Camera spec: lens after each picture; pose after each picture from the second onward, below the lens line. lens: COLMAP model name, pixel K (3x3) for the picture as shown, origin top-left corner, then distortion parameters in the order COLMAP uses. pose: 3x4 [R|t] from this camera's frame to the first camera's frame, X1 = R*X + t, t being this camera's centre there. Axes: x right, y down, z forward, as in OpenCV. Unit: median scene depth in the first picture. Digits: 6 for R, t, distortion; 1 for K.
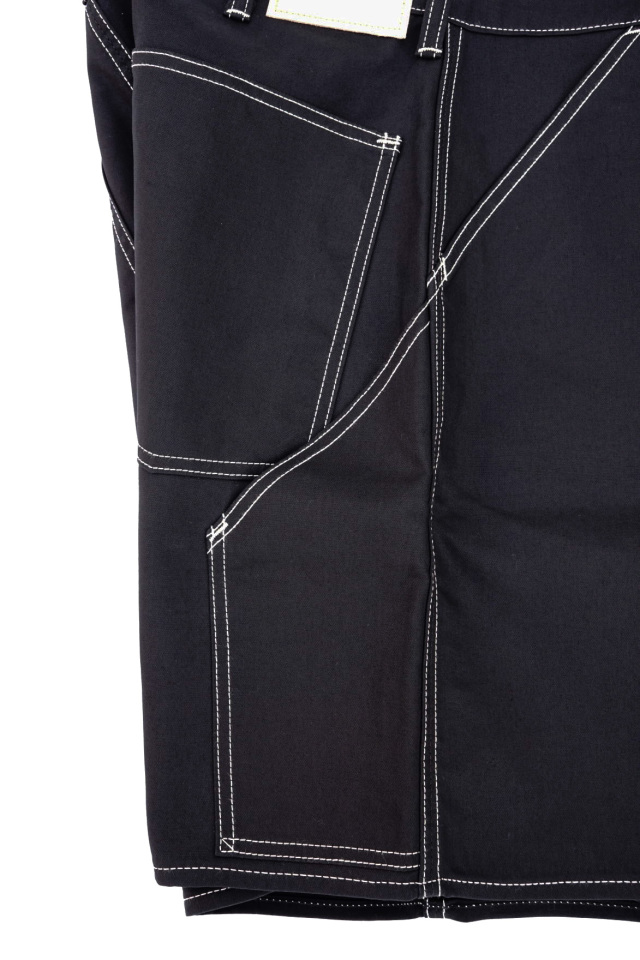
lens RADIAL K [[1065.5, 0, 320.0], [0, 1065.5, 480.0], [0, 0, 1]] dist [-0.002799, 0.272213]
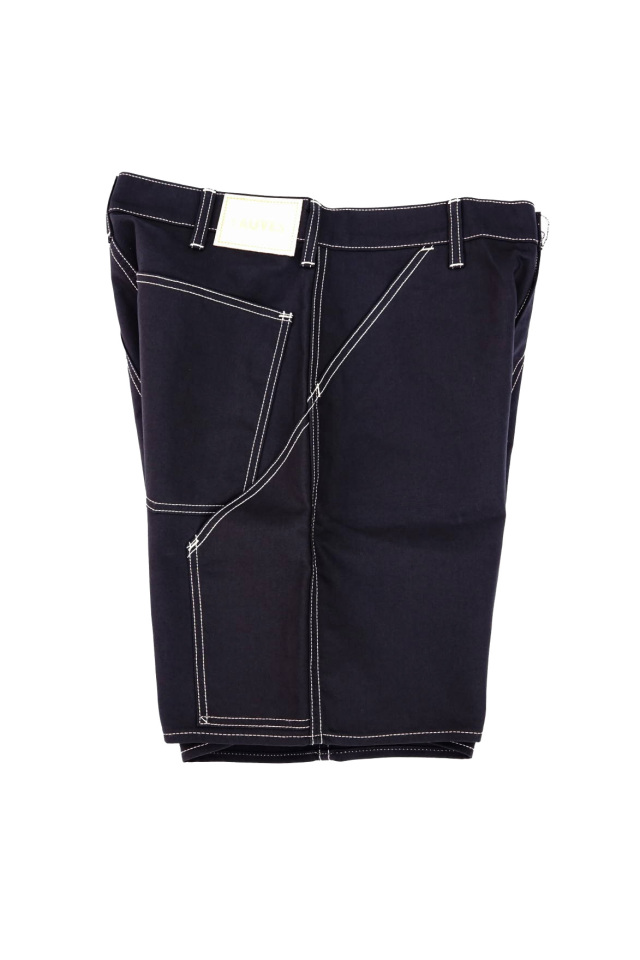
lens RADIAL K [[1045.7, 0, 320.0], [0, 1045.7, 480.0], [0, 0, 1]] dist [-0.004673, -0.001557]
pose [[0.999488, -0.031055, -0.007647, 0.129110], [0.031089, 0.999507, 0.004382, -0.059442], [0.007508, -0.004618, 0.999961, -0.718876]]
